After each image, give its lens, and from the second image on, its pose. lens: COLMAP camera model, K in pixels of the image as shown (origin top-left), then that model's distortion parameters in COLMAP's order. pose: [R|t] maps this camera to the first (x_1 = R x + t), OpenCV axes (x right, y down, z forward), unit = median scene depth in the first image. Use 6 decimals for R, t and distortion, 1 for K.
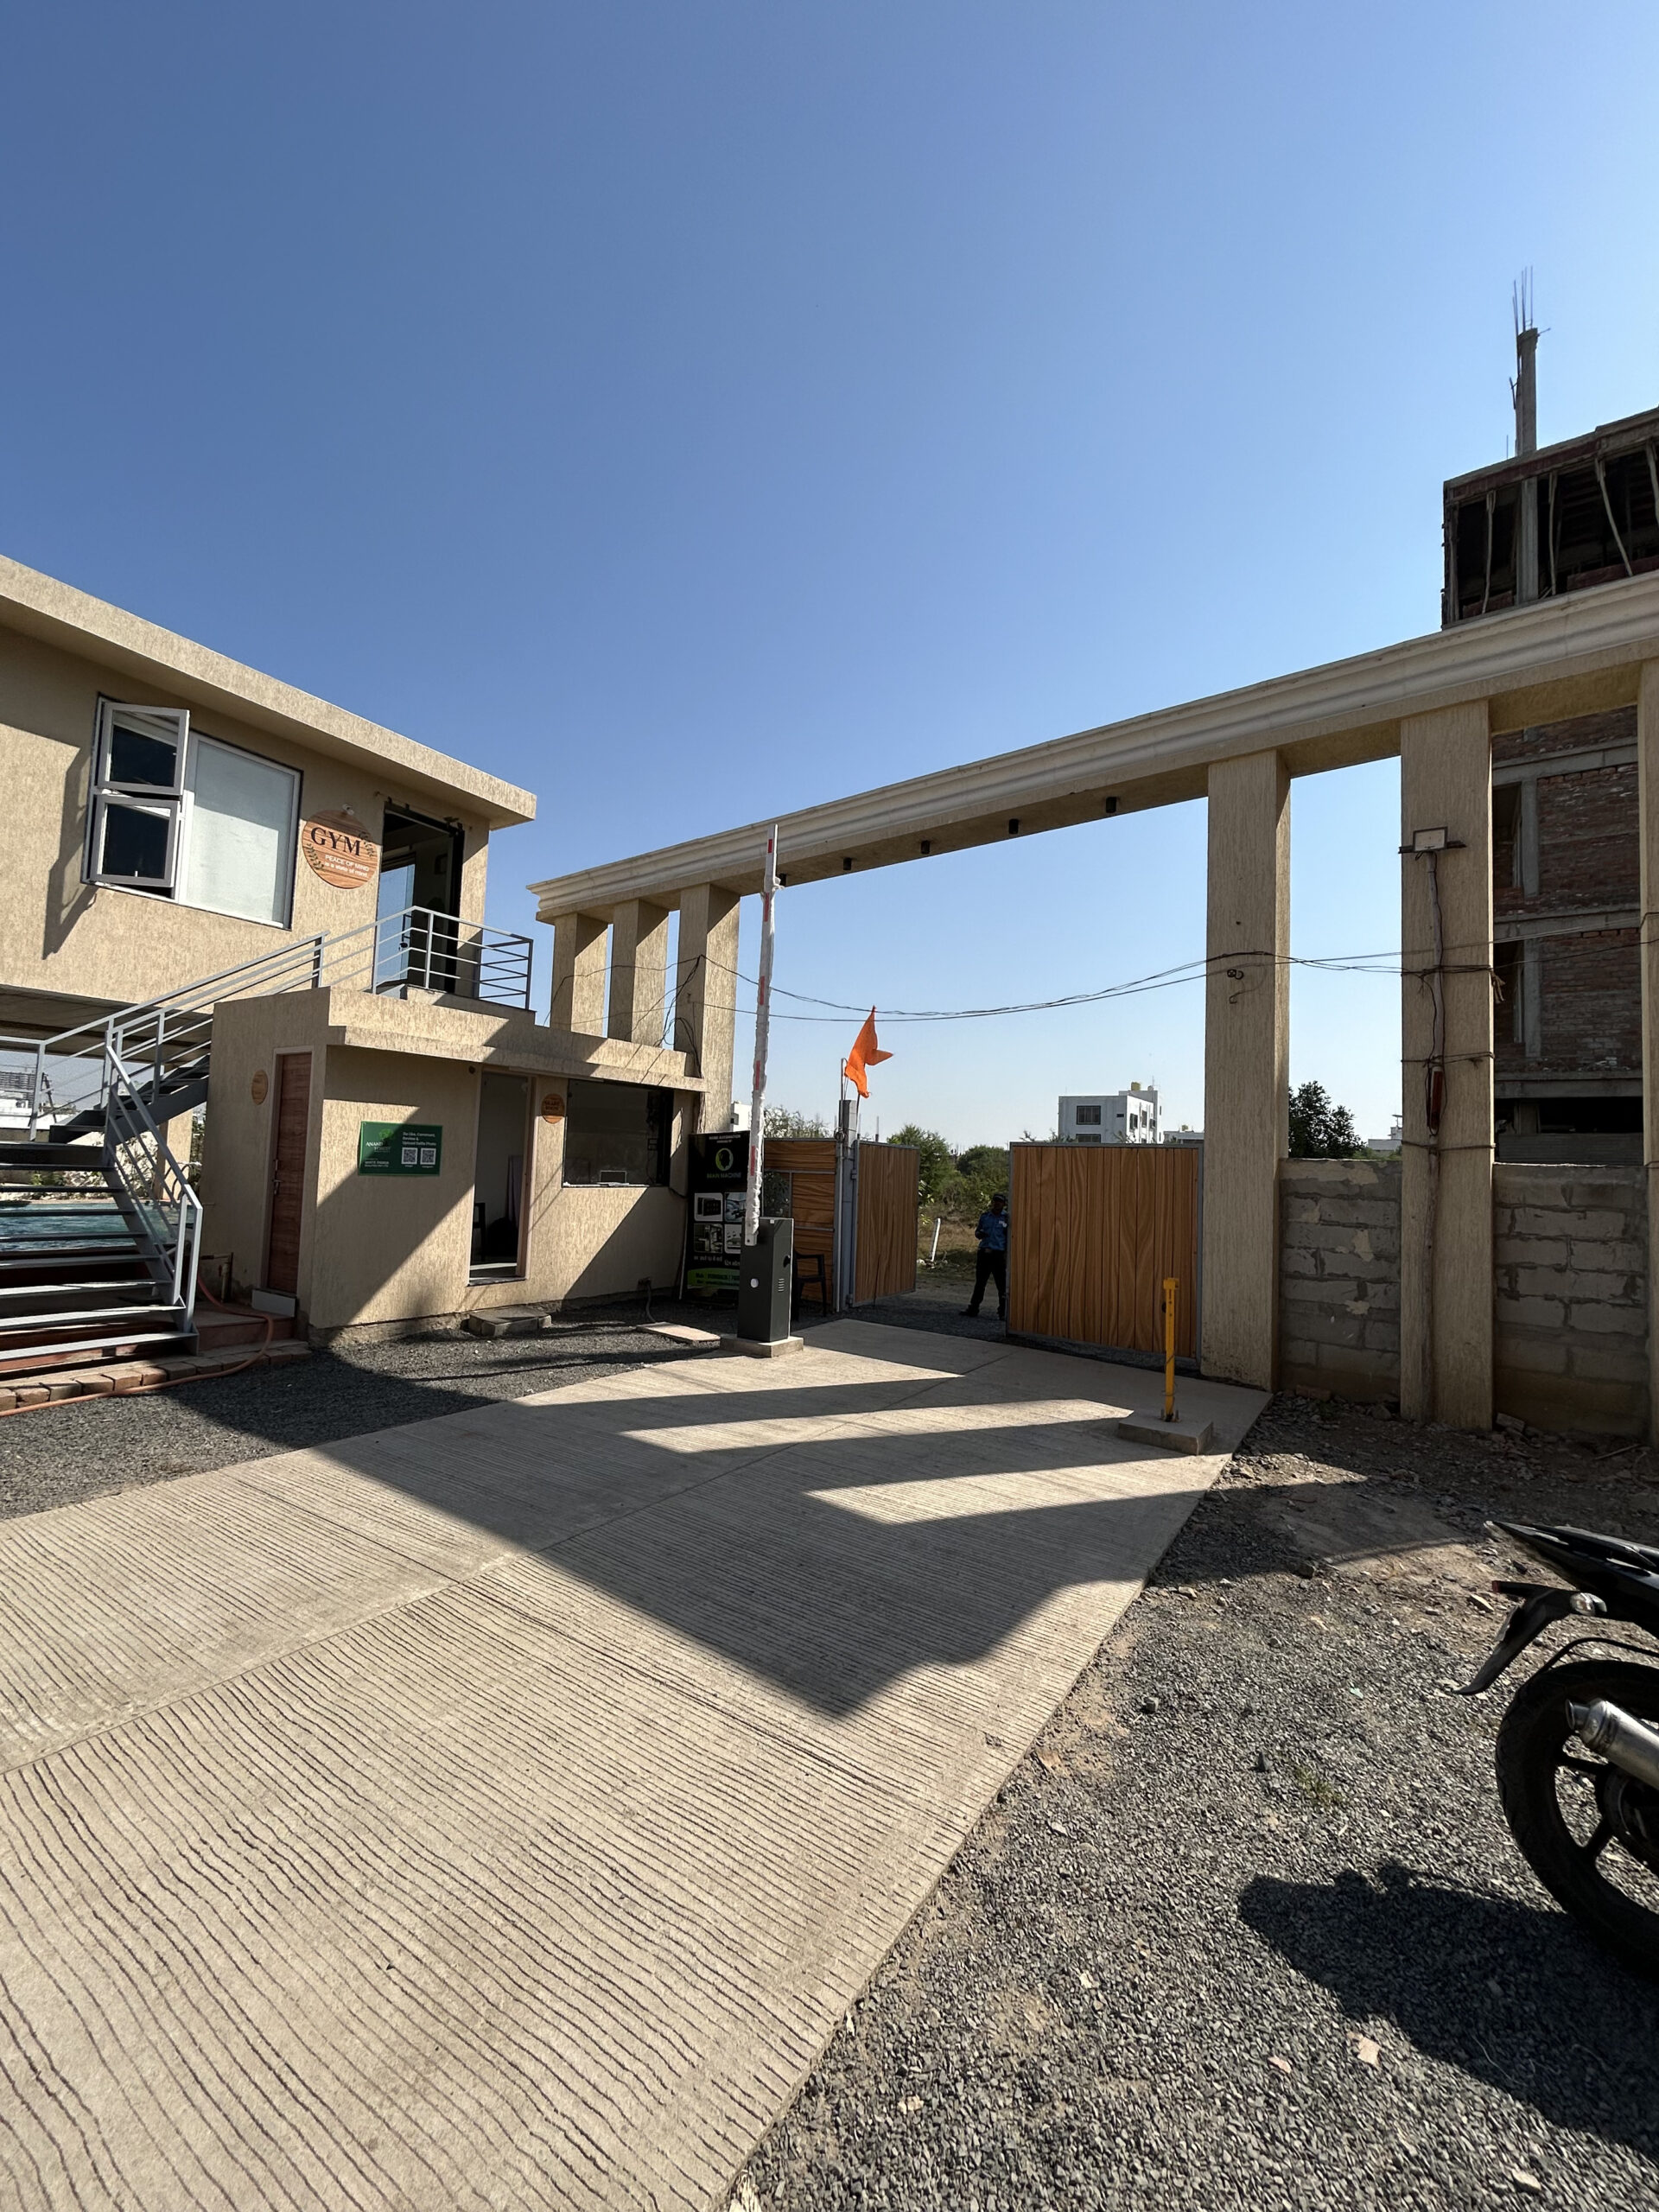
lens RADIAL K [[890.6, 0, 832.8], [0, 890.6, 1112.9], [0, 0, 1]] dist [-0.002836, 0.001290]
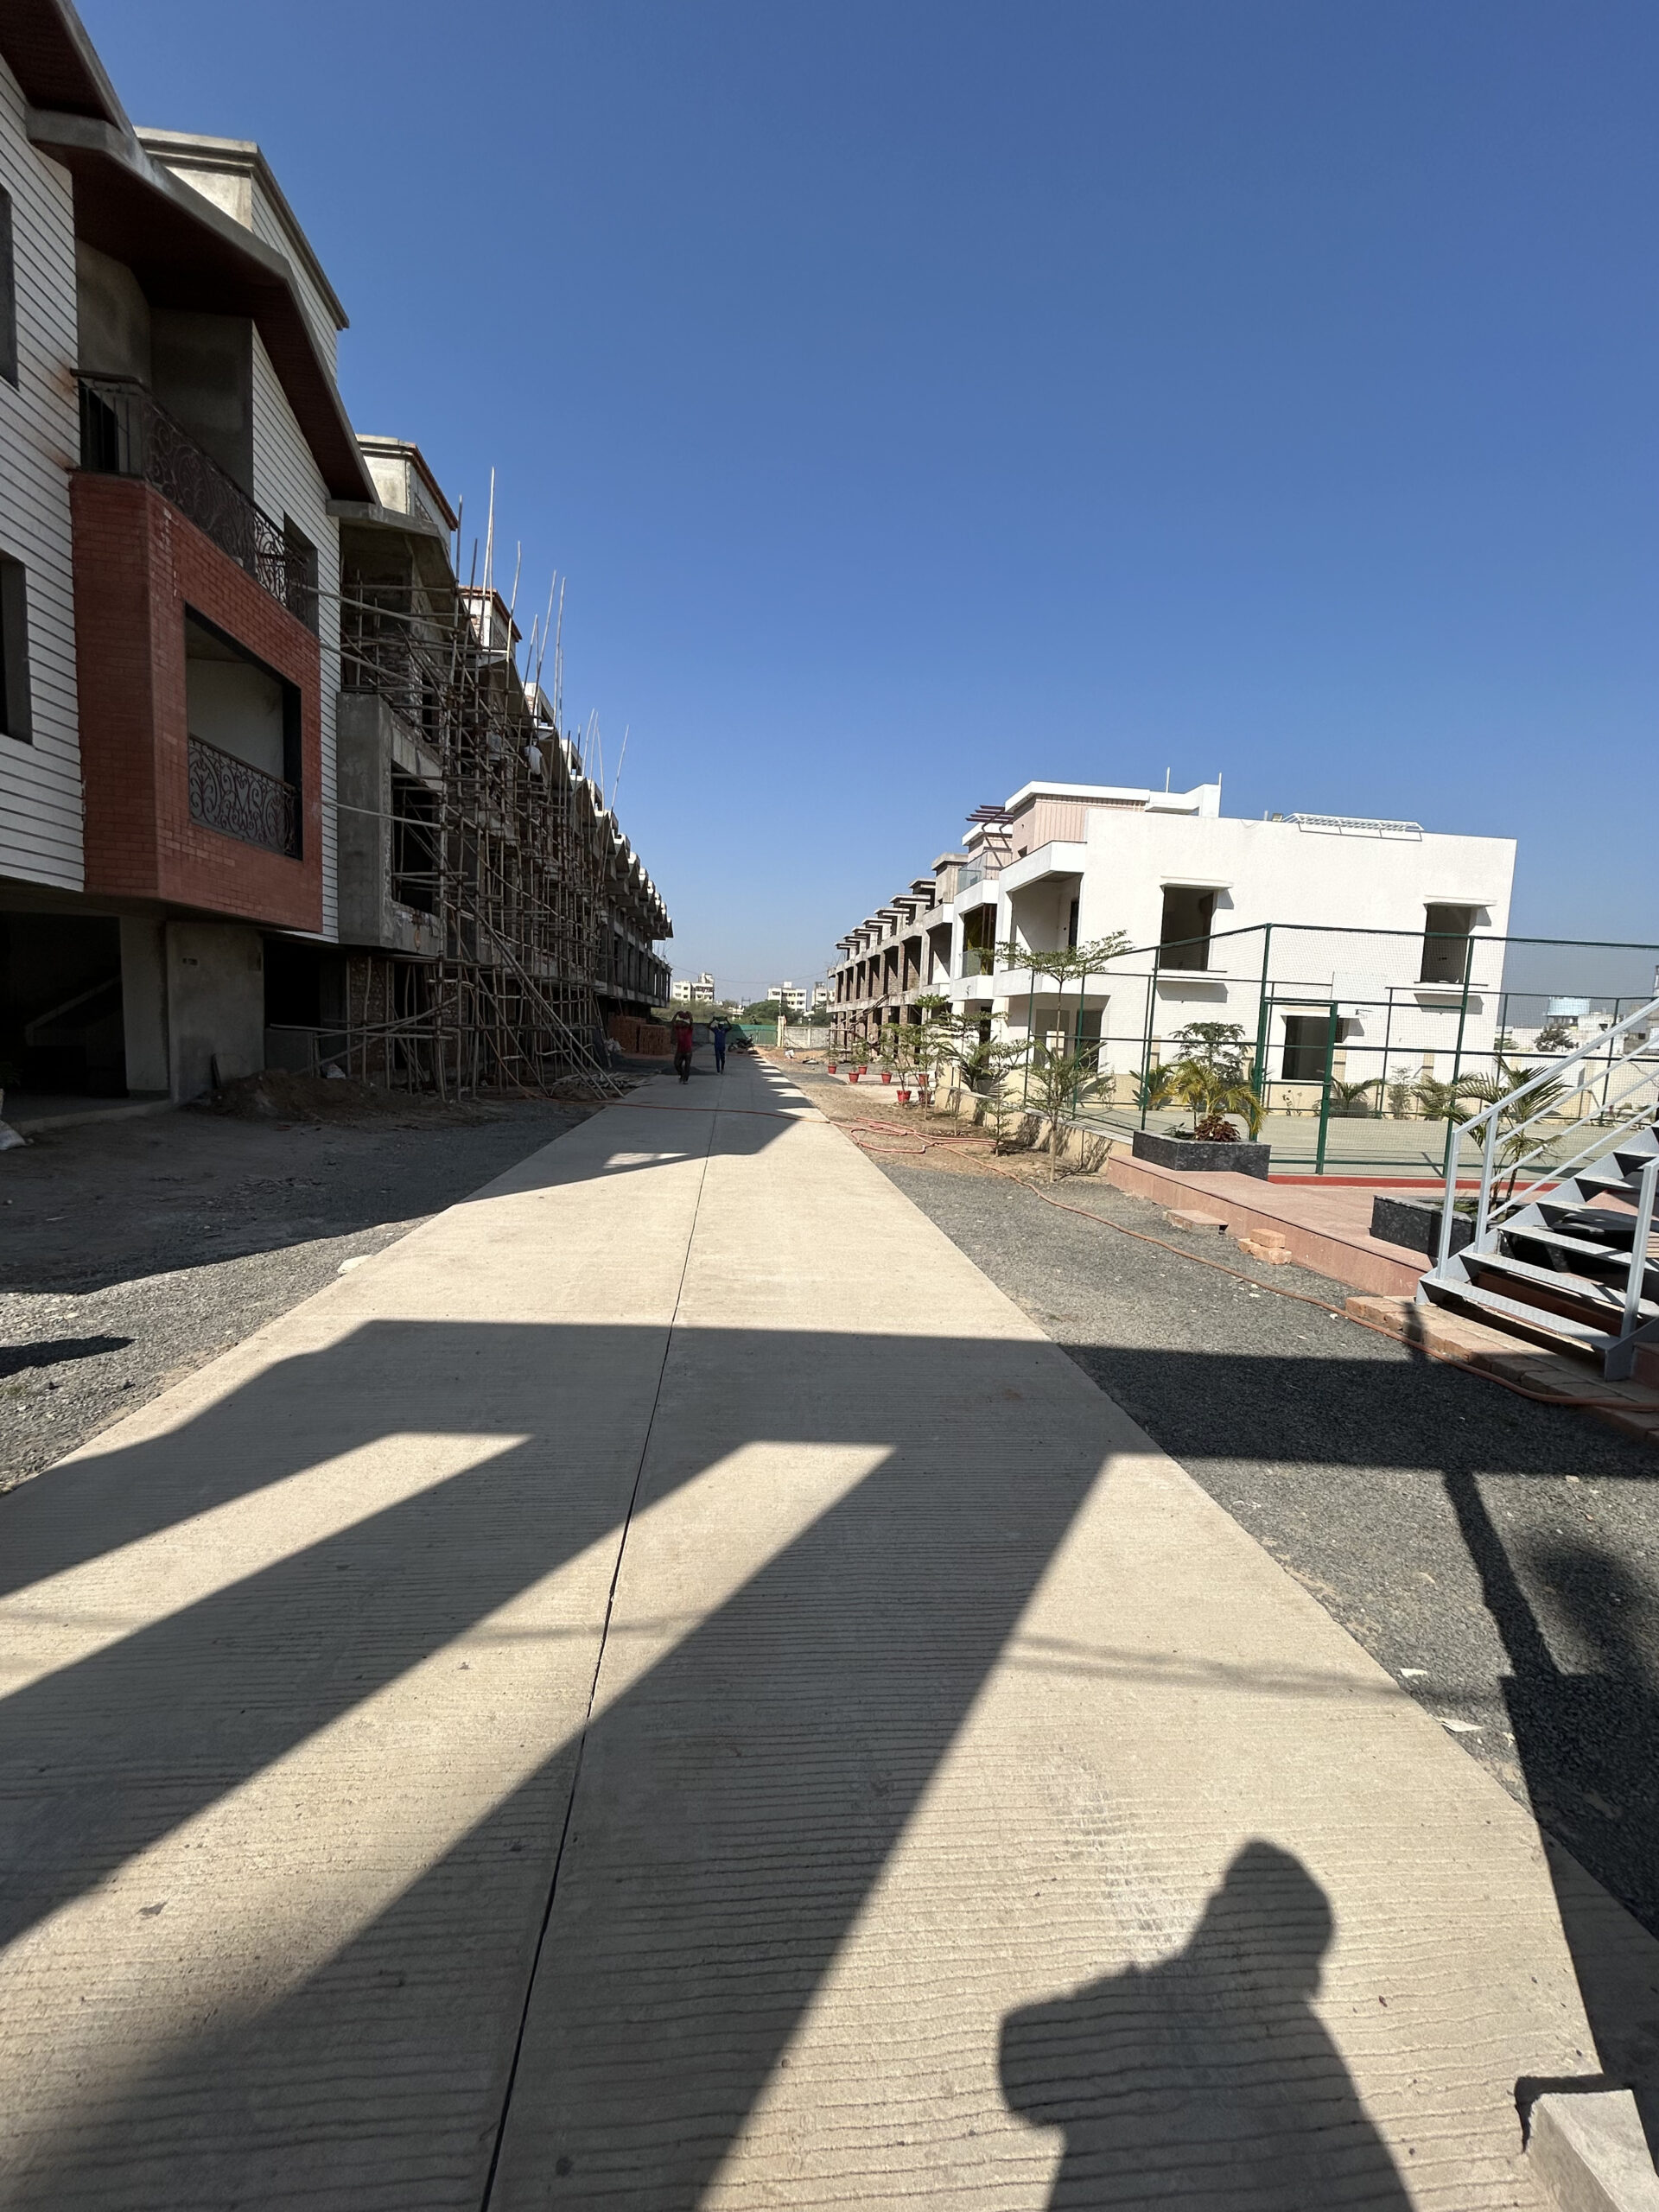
lens RADIAL K [[890.6, 0, 832.8], [0, 890.6, 1112.9], [0, 0, 1]] dist [-0.002836, 0.001290]
pose [[-0.765496, -0.008877, -0.643380, 0.131101], [-0.034434, 0.999037, 0.027186, 0.056632], [0.642519, 0.042965, -0.765064, 0.880914]]
